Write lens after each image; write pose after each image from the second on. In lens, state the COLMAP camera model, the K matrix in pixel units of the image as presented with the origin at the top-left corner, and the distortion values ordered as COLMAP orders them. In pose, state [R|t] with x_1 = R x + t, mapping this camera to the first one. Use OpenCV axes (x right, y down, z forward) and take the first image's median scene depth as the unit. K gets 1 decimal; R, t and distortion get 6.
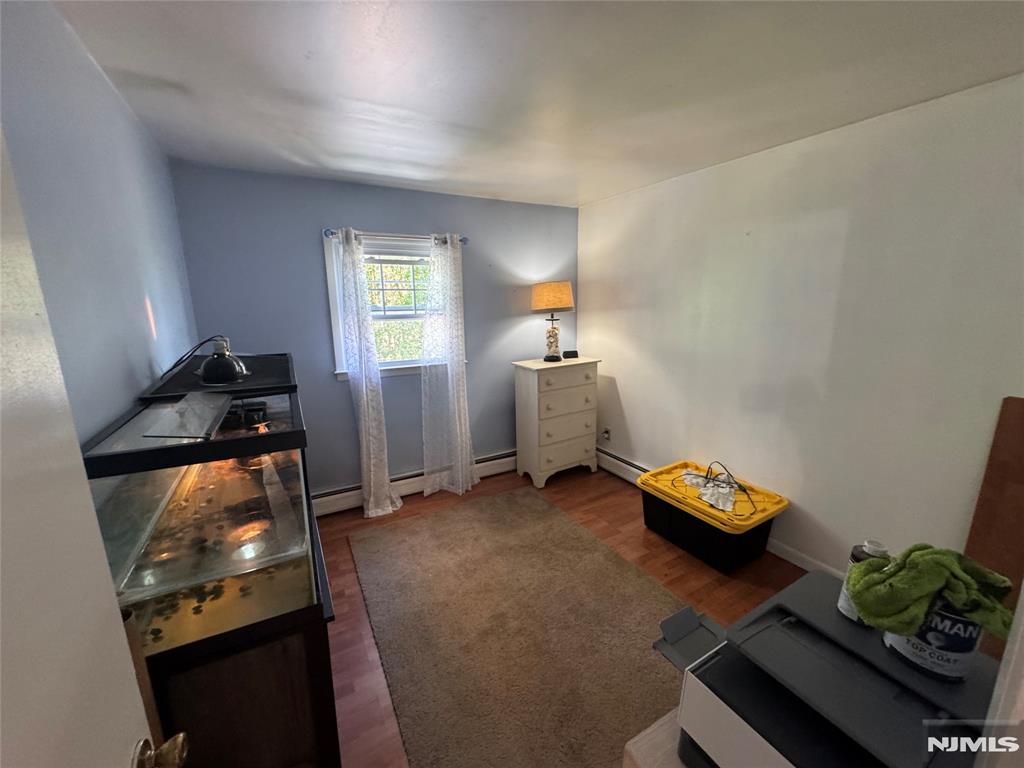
lens RADIAL K [[410.7, 0, 511.9], [0, 410.7, 383.8], [0, 0, 1]] dist [-0.001729, -0.000370]
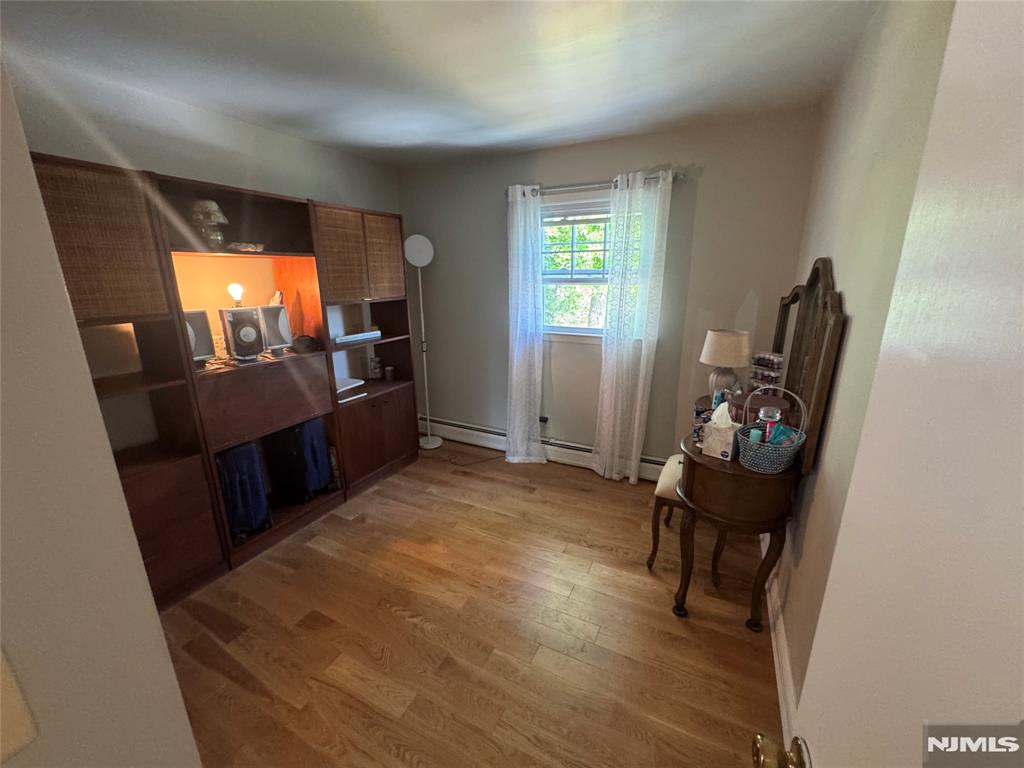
lens RADIAL K [[410.7, 0, 511.9], [0, 410.7, 383.8], [0, 0, 1]] dist [-0.001729, -0.000370]
pose [[0.551566, 0.219689, -0.804681, 0.466705], [-0.173703, 0.973796, 0.146795, -0.041701], [0.815844, 0.058808, 0.575274, 0.338082]]
